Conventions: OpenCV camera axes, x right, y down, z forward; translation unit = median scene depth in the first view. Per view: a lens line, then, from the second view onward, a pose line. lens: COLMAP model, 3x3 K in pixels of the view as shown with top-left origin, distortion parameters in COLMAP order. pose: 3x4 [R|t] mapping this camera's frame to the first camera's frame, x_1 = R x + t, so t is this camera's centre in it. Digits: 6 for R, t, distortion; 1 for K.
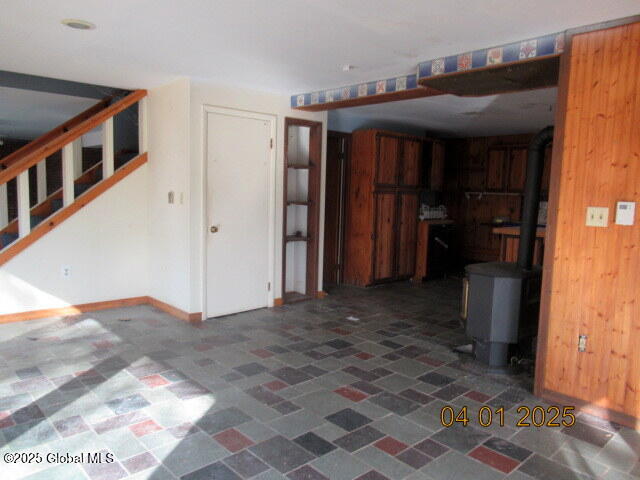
lens RADIAL K [[480.6, 0, 319.1], [0, 480.6, 238.3], [0, 0, 1]] dist [-0.002251, -0.002659]
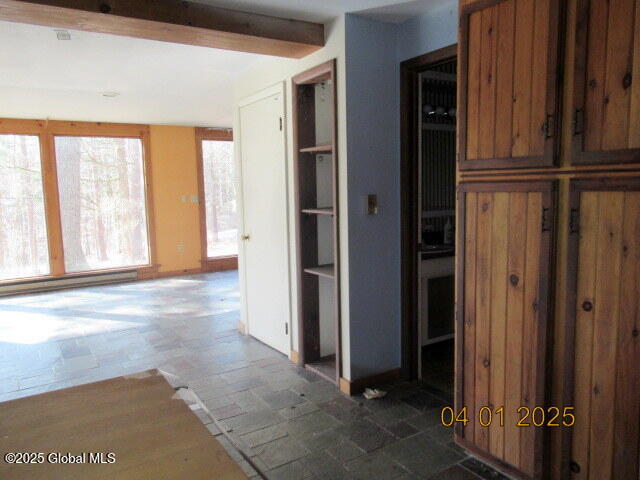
lens RADIAL K [[480.6, 0, 319.1], [0, 480.6, 238.3], [0, 0, 1]] dist [-0.002251, -0.002659]
pose [[-0.177559, 0.081168, -0.980757, 0.414765], [-0.080919, 0.992014, 0.096750, -0.075116], [0.980778, 0.096541, -0.169573, 0.847656]]
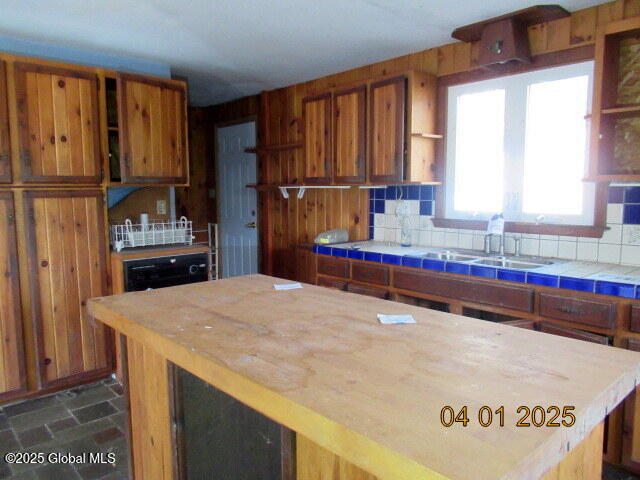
lens RADIAL K [[480.6, 0, 319.1], [0, 480.6, 238.3], [0, 0, 1]] dist [-0.002251, -0.002659]
pose [[0.999446, -0.032985, -0.004421, 0.400696], [0.033036, 0.999383, 0.011891, -0.049198], [0.004026, -0.012031, 0.999920, 0.533295]]
